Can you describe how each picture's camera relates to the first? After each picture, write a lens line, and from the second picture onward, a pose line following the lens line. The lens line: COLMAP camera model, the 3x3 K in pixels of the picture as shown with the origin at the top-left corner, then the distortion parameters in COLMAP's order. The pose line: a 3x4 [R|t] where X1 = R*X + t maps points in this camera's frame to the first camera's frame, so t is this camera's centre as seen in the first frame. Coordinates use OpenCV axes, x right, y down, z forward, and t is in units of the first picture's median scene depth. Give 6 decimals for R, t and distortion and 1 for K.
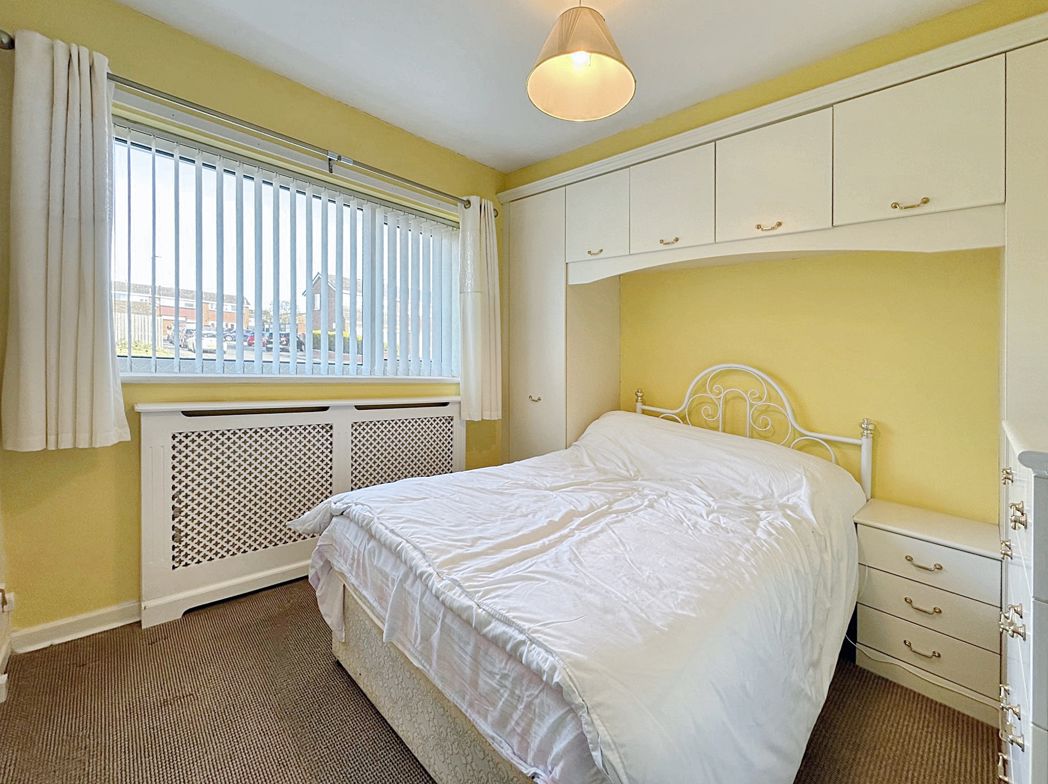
lens RADIAL K [[429.0, 0, 524.0], [0, 429.0, 392.0], [0, 0, 1]] dist [0.000418, 0.000221]
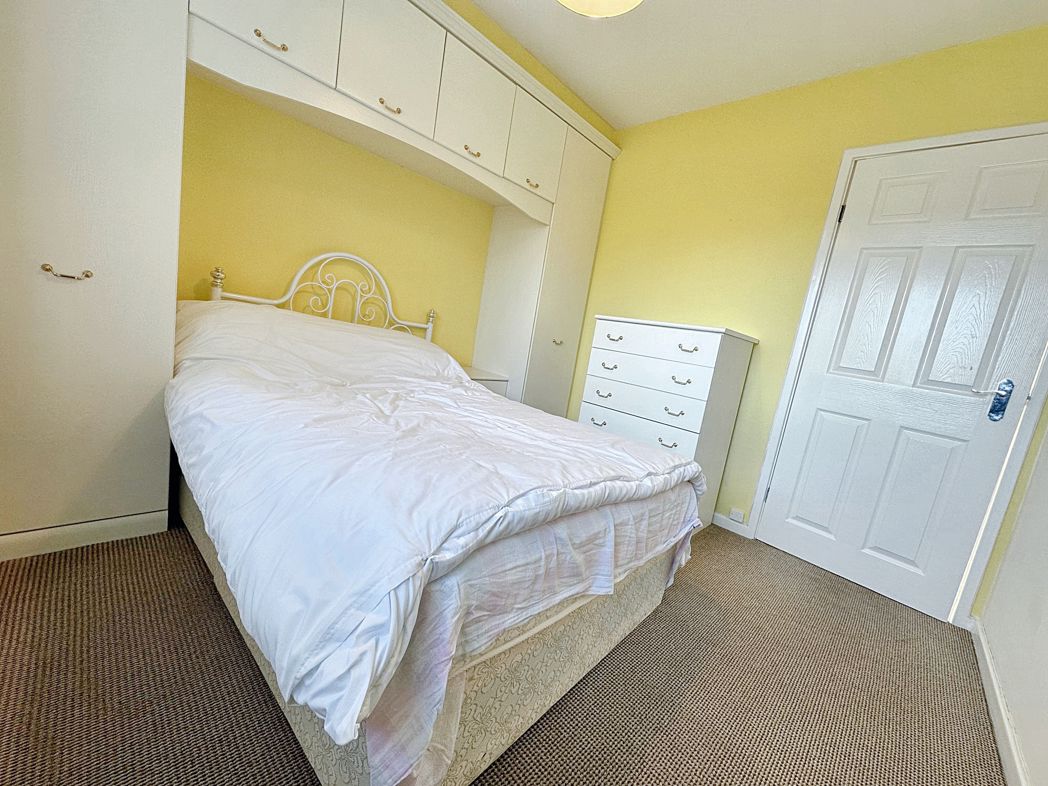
lens RADIAL K [[416.6, 0, 524.8], [0, 416.6, 390.1], [0, 0, 1]] dist [-0.000157, 0.000074]
pose [[-0.036917, -0.212996, 0.976355, -0.618323], [-0.071853, 0.975058, 0.209996, 0.011262], [-0.996732, -0.062402, -0.051301, 0.733703]]
